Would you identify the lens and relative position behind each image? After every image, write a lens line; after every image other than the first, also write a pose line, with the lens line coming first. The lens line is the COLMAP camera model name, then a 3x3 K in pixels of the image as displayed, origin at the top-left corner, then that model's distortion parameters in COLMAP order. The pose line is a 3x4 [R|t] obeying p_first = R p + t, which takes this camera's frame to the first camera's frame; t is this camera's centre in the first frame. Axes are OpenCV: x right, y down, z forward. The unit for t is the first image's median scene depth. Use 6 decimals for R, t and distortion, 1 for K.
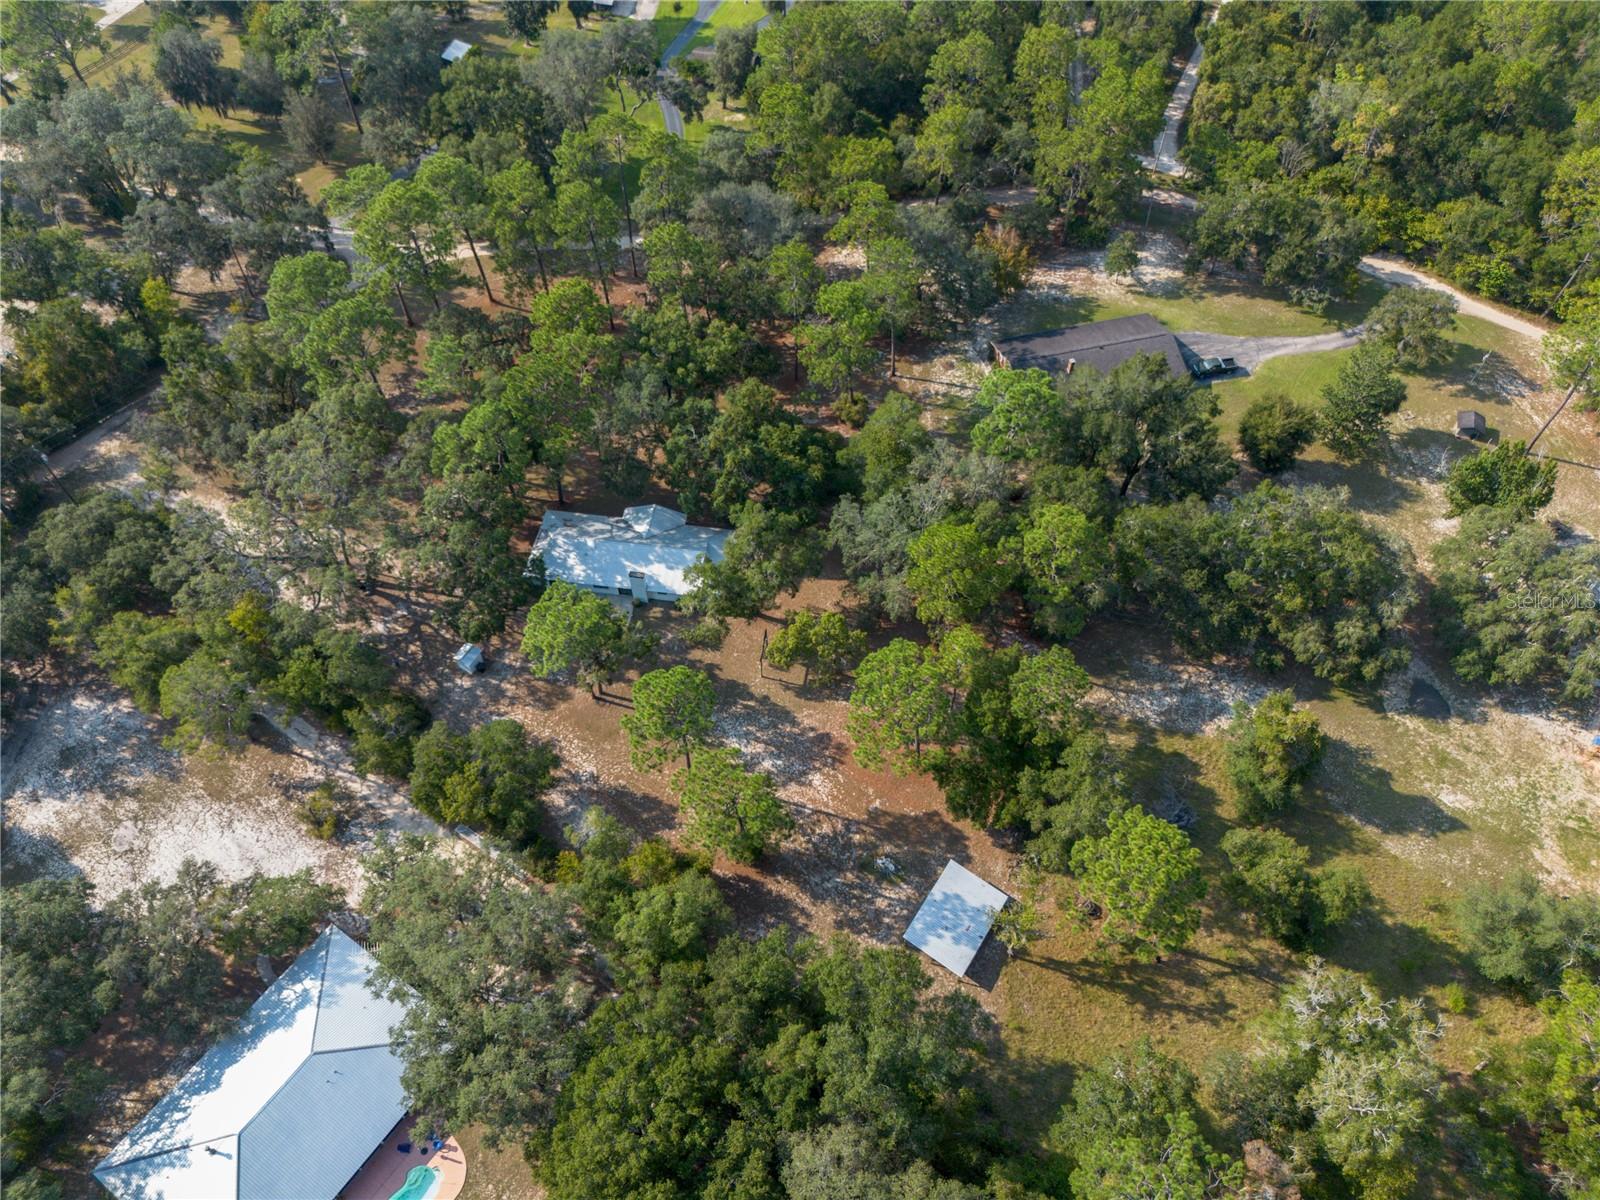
lens RADIAL K [[1120.7, 0, 800.9], [0, 1120.7, 615.6], [0, 0, 1]] dist [0.042500, -0.033312]
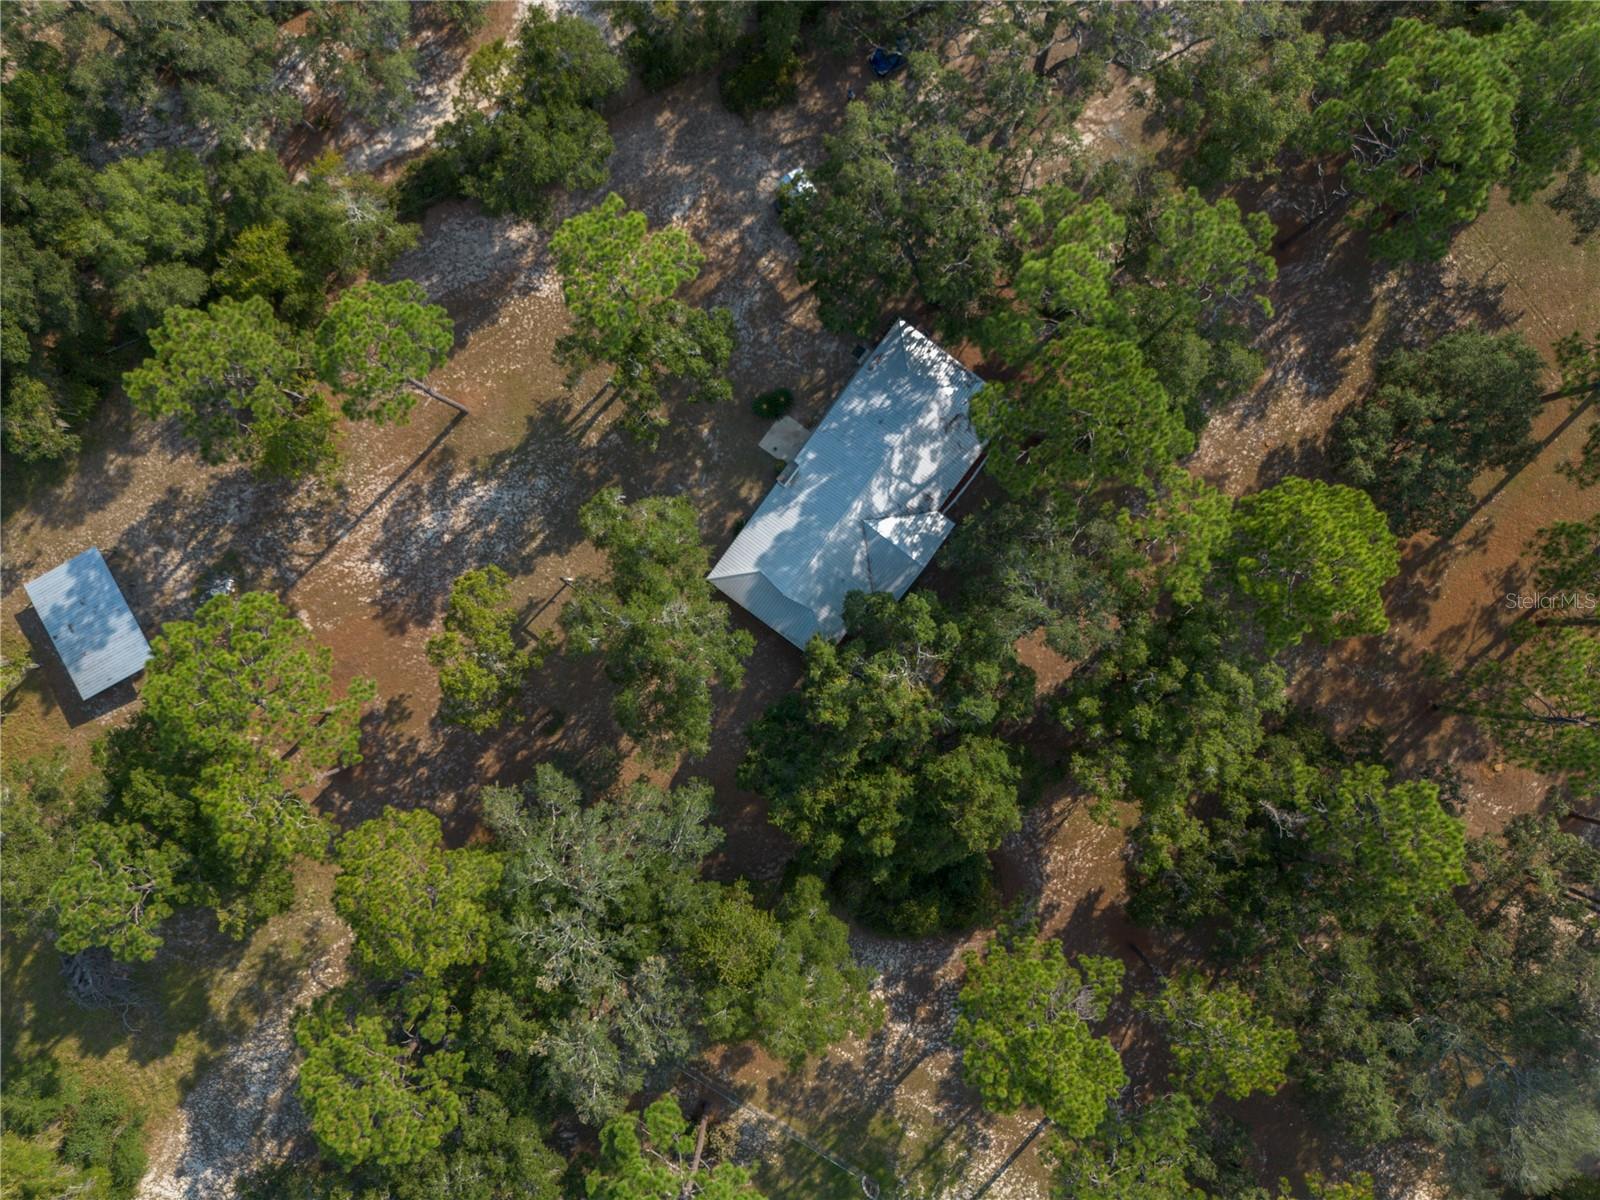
lens RADIAL K [[1120.7, 0, 793.7], [0, 1120.7, 604.7], [0, 0, 1]] dist [0.042500, -0.033312]
pose [[-0.480287, 0.877028, 0.012082, -0.094254], [-0.700882, -0.392033, 0.595881, -0.434319], [0.527341, 0.277726, 0.802982, 0.534068]]
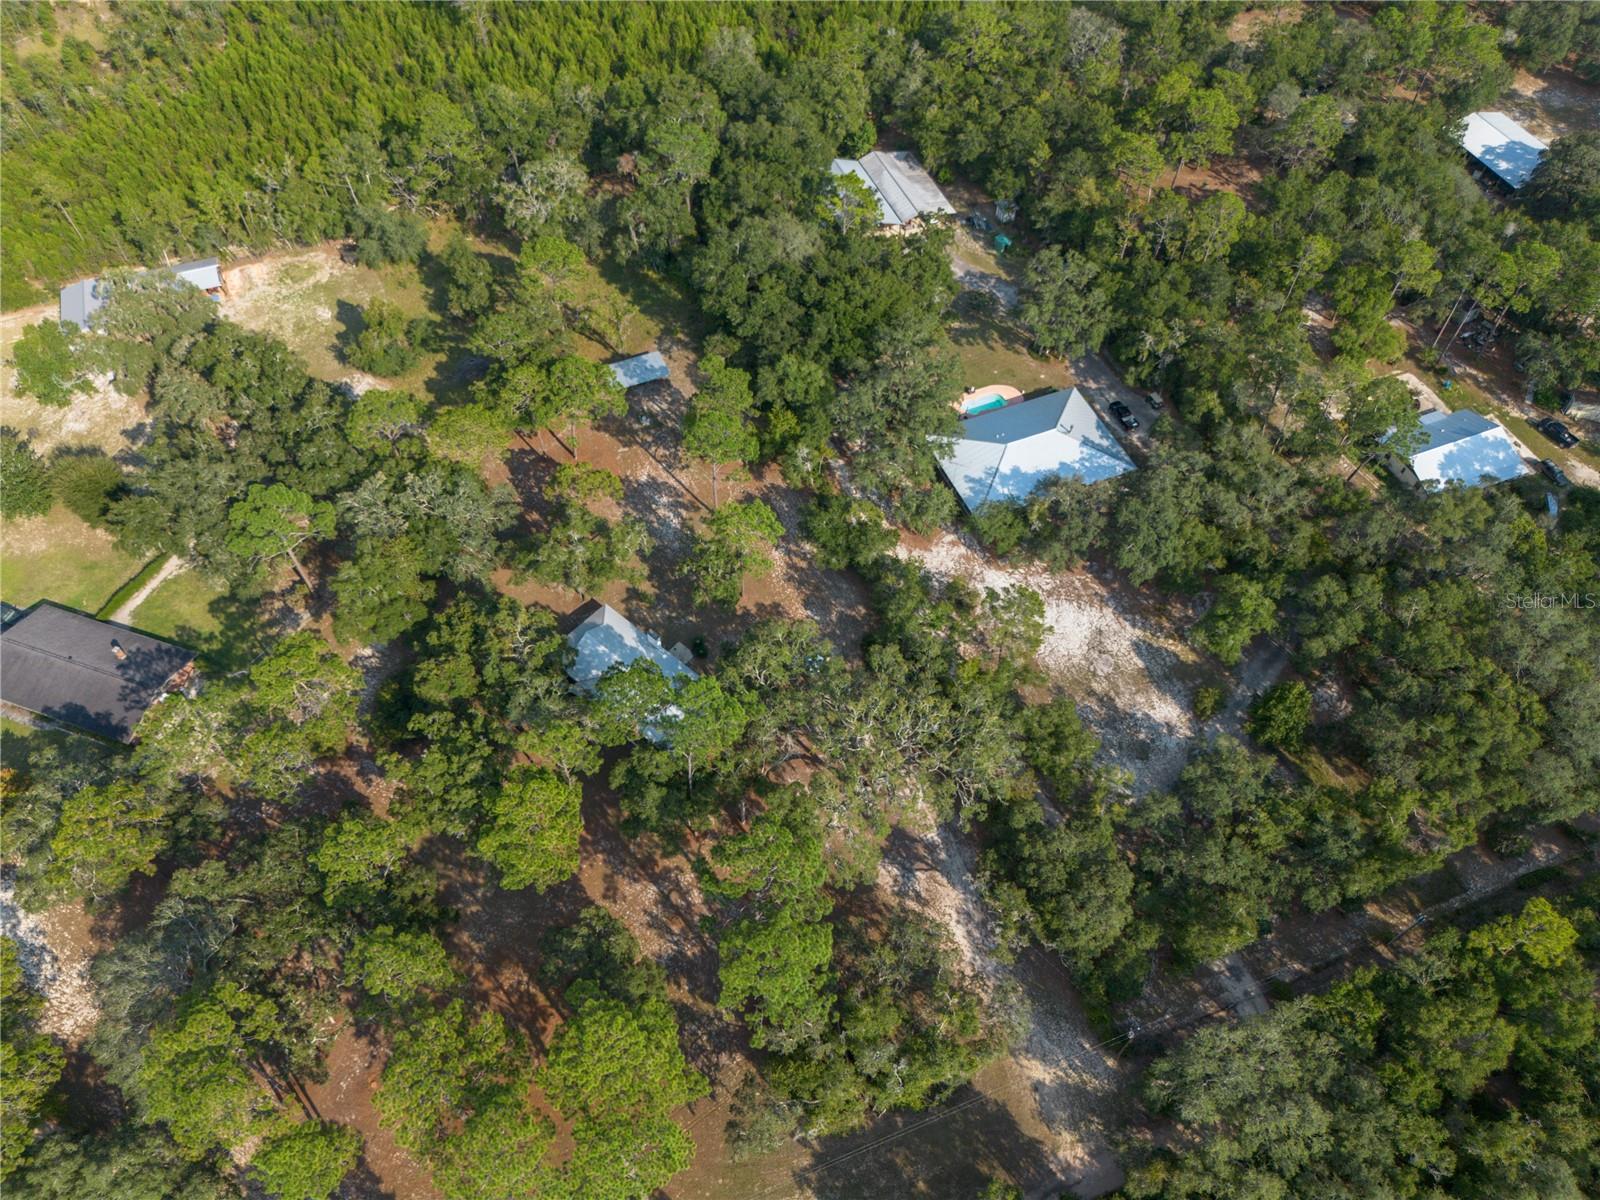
lens RADIAL K [[1120.7, 0, 803.6], [0, 1120.7, 610.0], [0, 0, 1]] dist [0.042500, -0.033312]
pose [[-0.837748, -0.448904, 0.310908, -0.605410], [0.438531, -0.213818, 0.872910, -0.932347], [-0.325375, 0.867622, 0.375984, 0.517303]]
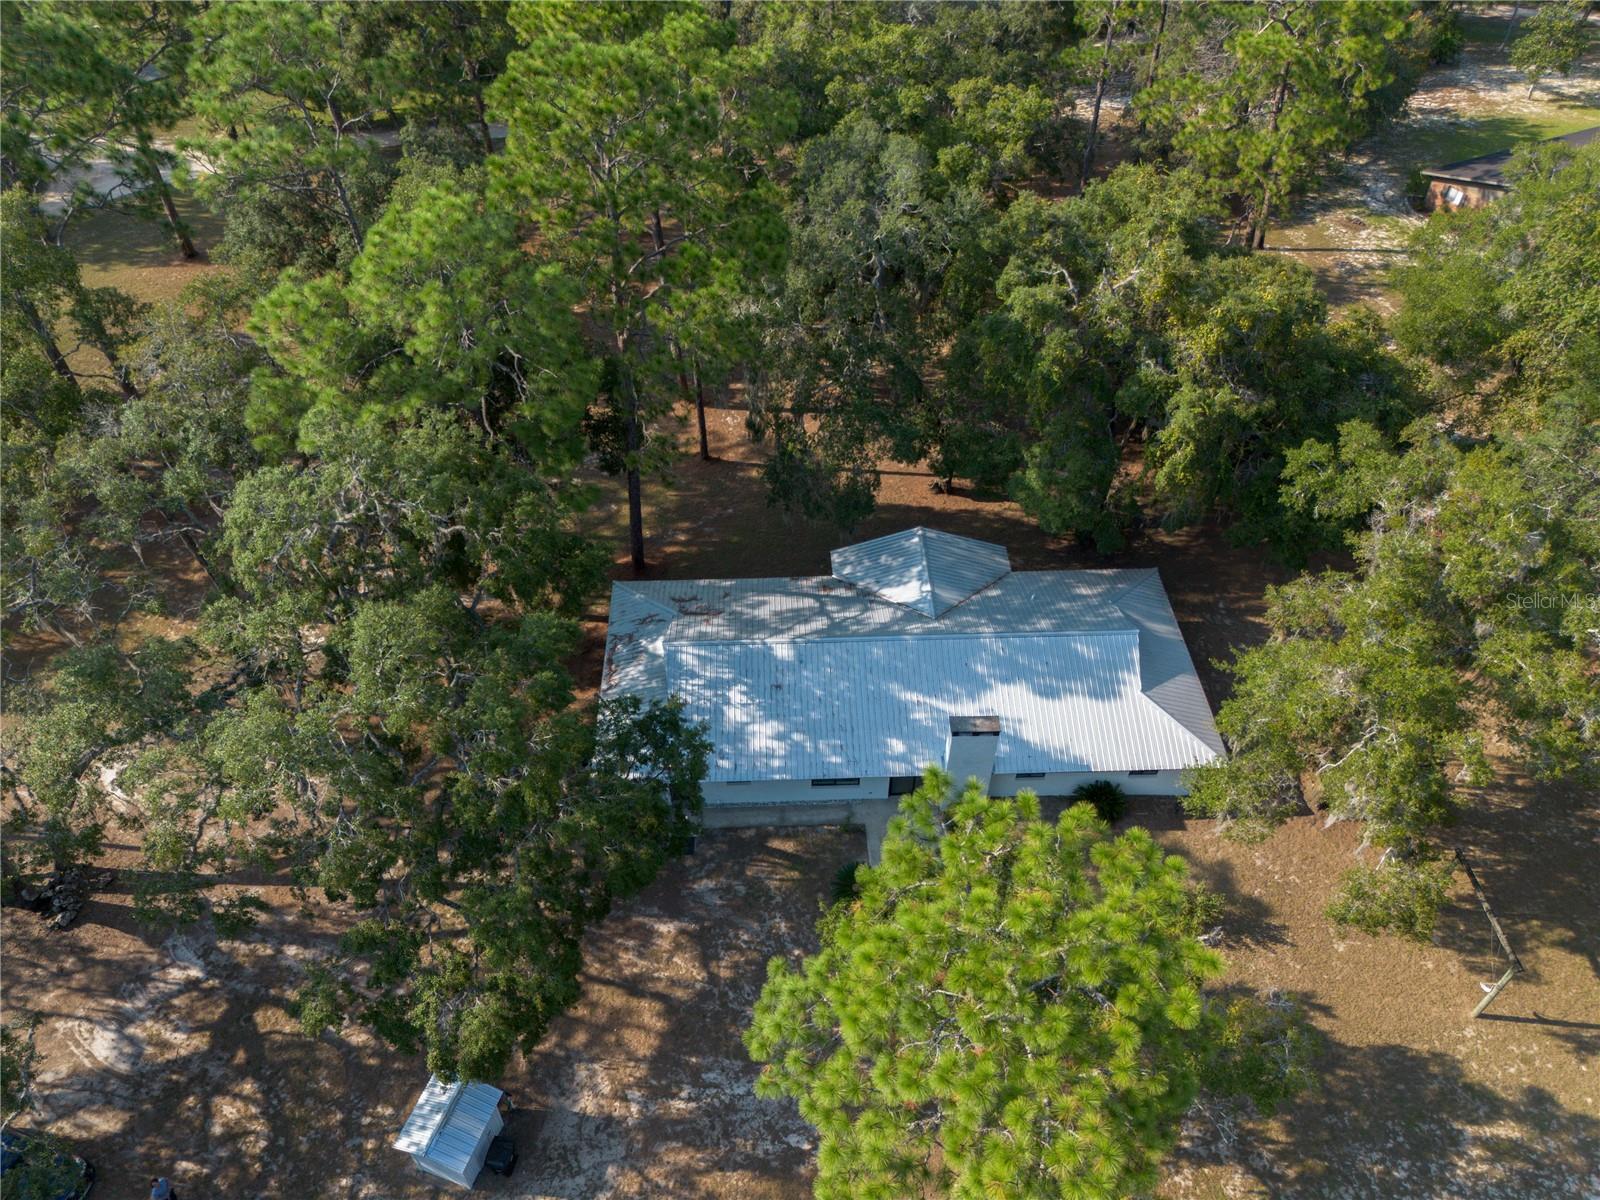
lens RADIAL K [[1120.7, 0, 795.6], [0, 1120.7, 584.2], [0, 0, 1]] dist [0.042500, -0.033312]
pose [[0.986105, -0.122431, 0.112284, -0.224684], [0.138739, 0.978706, -0.151283, -0.034555], [-0.091372, 0.164759, 0.982092, 0.696115]]
